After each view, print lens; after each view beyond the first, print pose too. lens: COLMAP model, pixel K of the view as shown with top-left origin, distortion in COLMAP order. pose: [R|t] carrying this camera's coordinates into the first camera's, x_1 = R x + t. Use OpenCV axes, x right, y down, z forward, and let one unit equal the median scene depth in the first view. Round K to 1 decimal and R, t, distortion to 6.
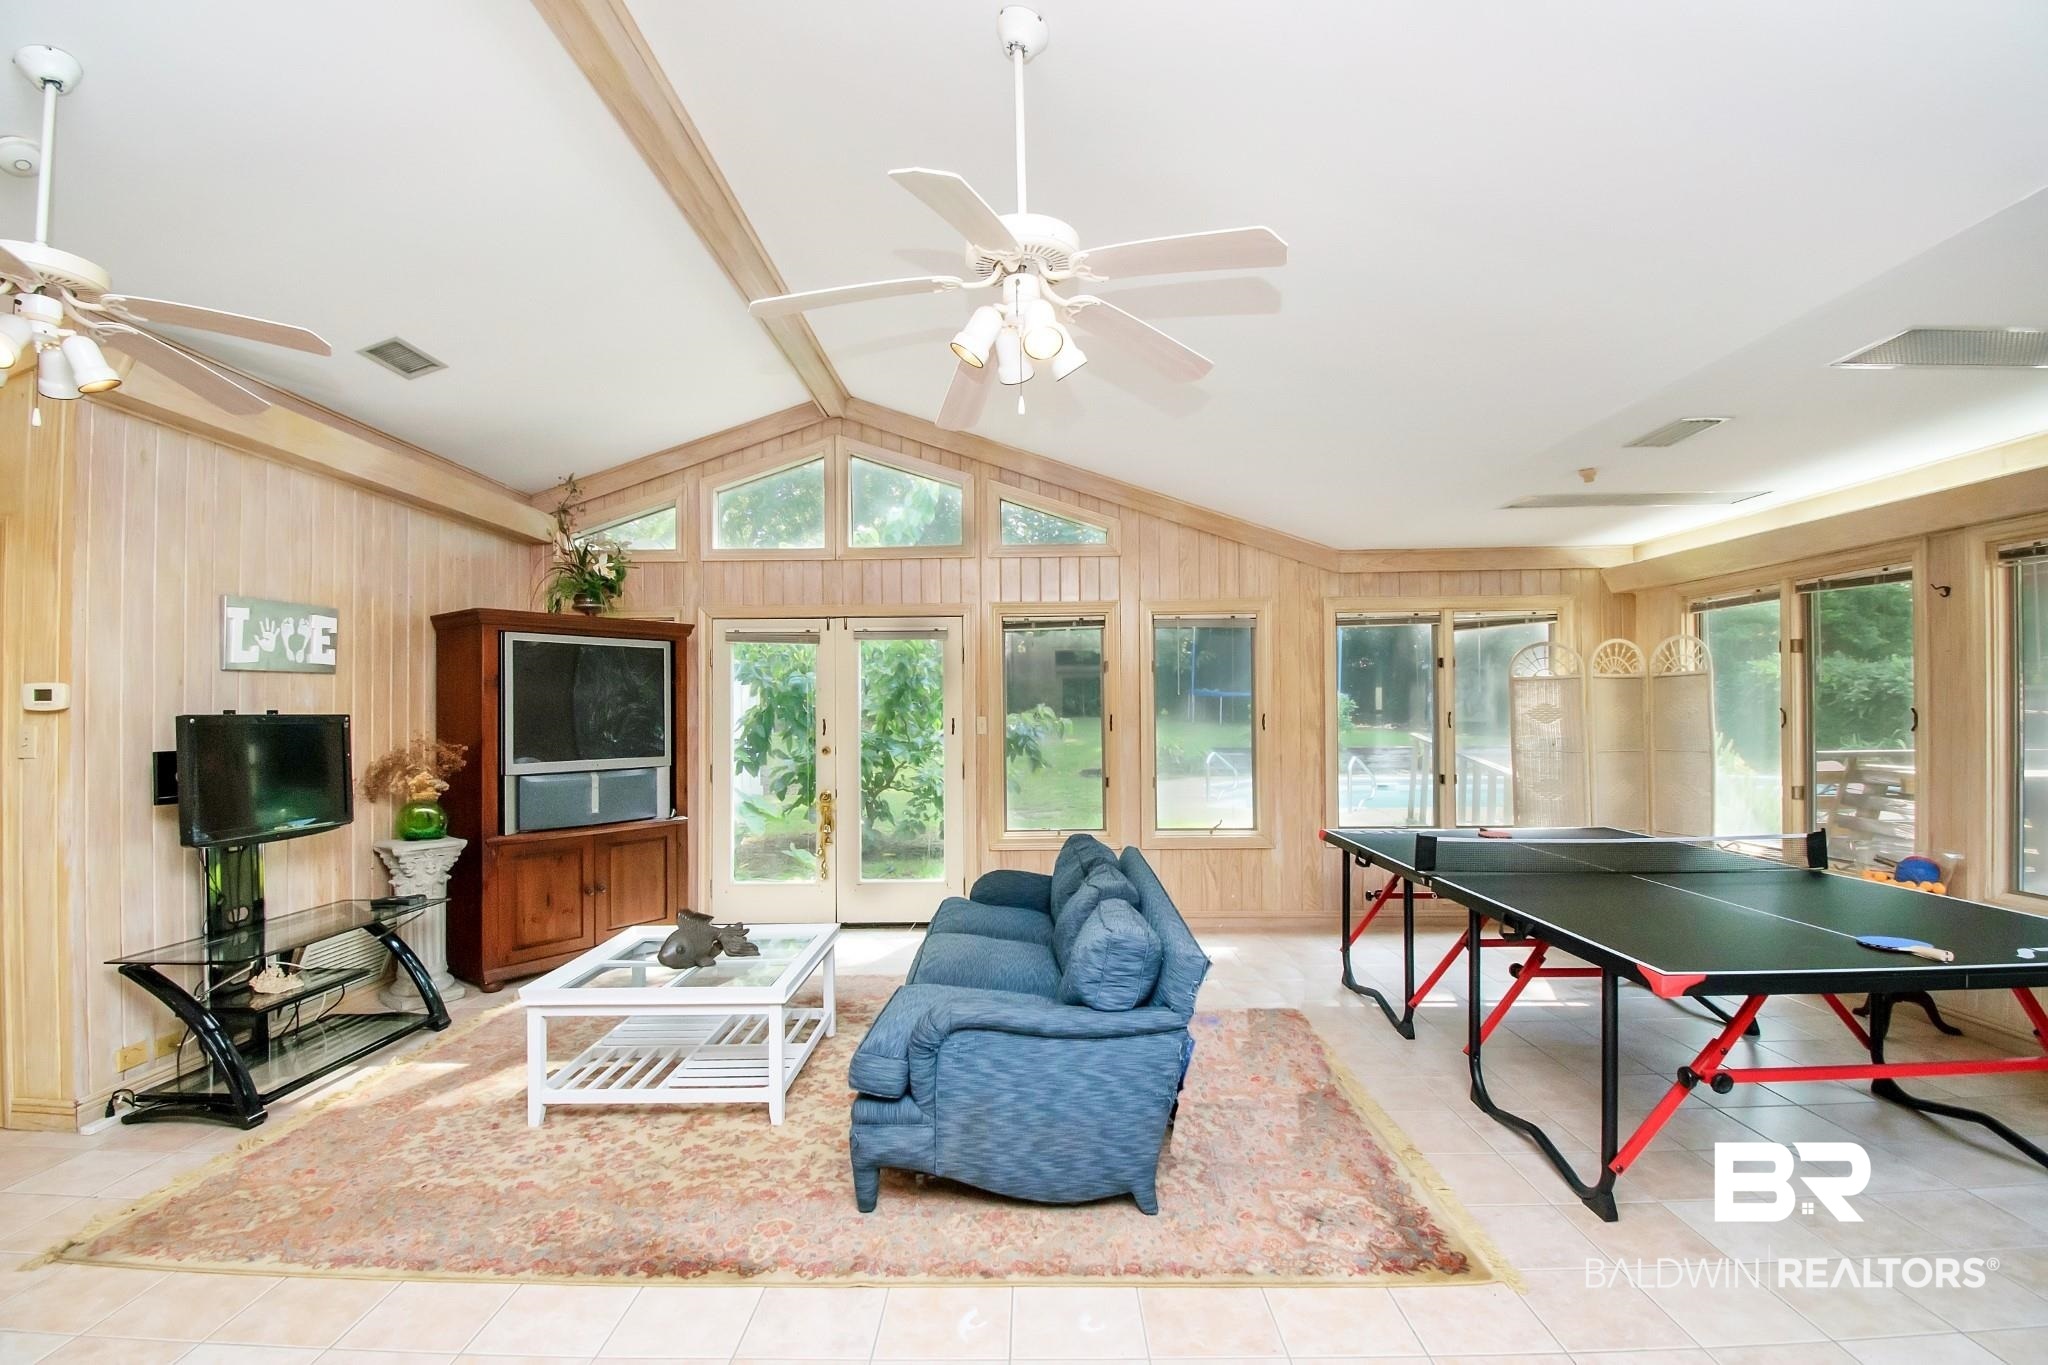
lens RADIAL K [[953.9, 0, 1026.2], [0, 953.9, 696.1], [0, 0, 1]] dist [-0.006558, -0.006977]
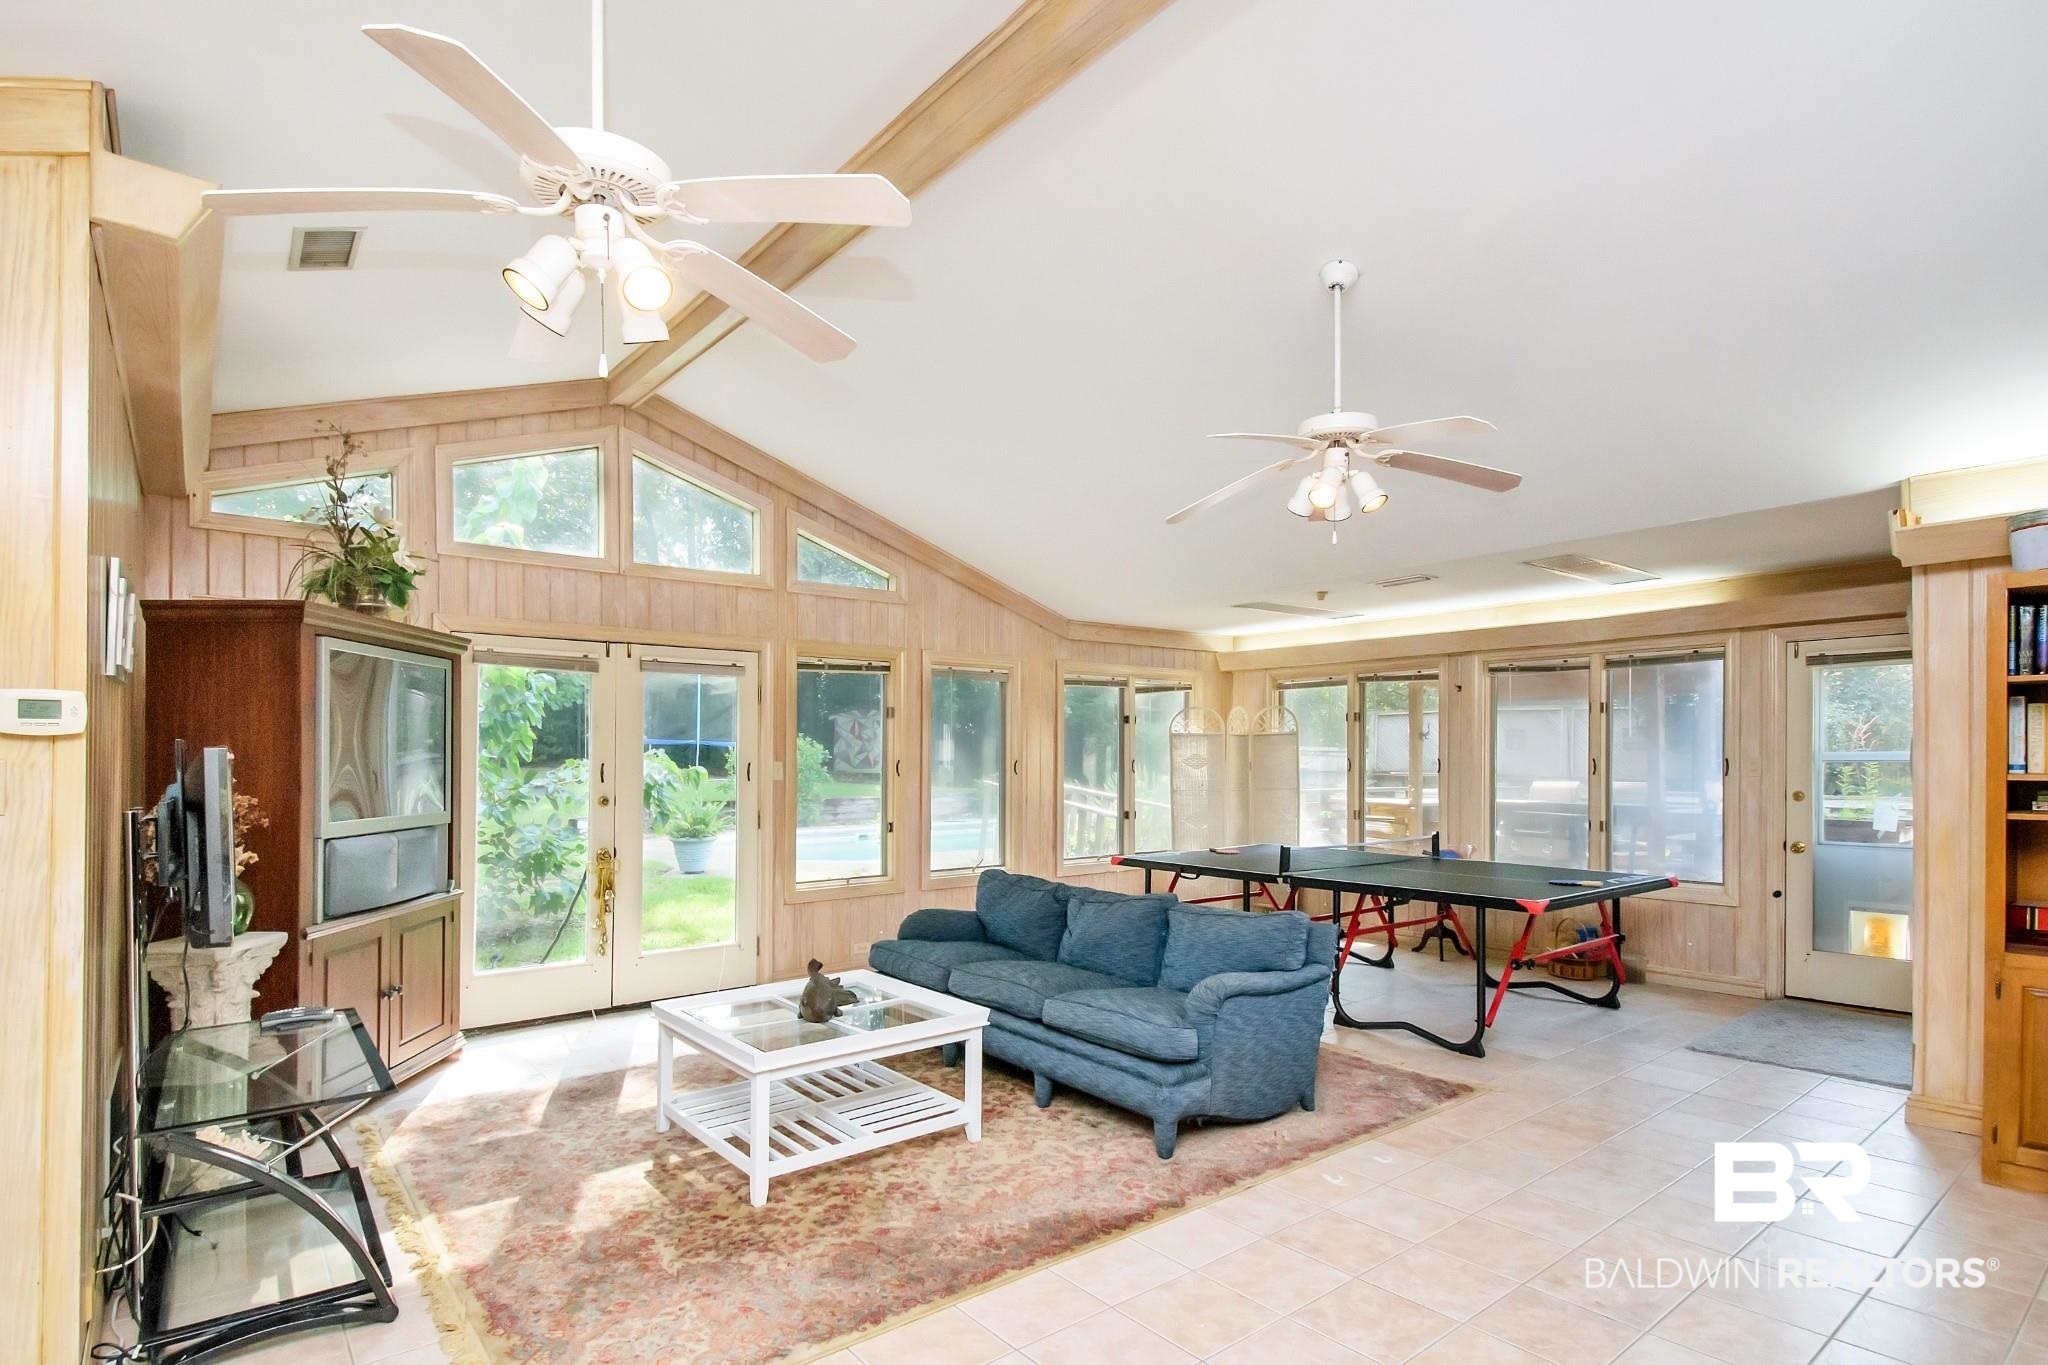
lens RADIAL K [[1041.0, 0, 1114.8], [0, 1041.0, 755.0], [0, 0, 1]] dist [0.002066, -0.004503]
pose [[0.747868, 0.010445, 0.663765, -0.483373], [-0.015709, 0.999875, 0.001965, 0.008076], [-0.663662, -0.011897, 0.747938, 0.019237]]
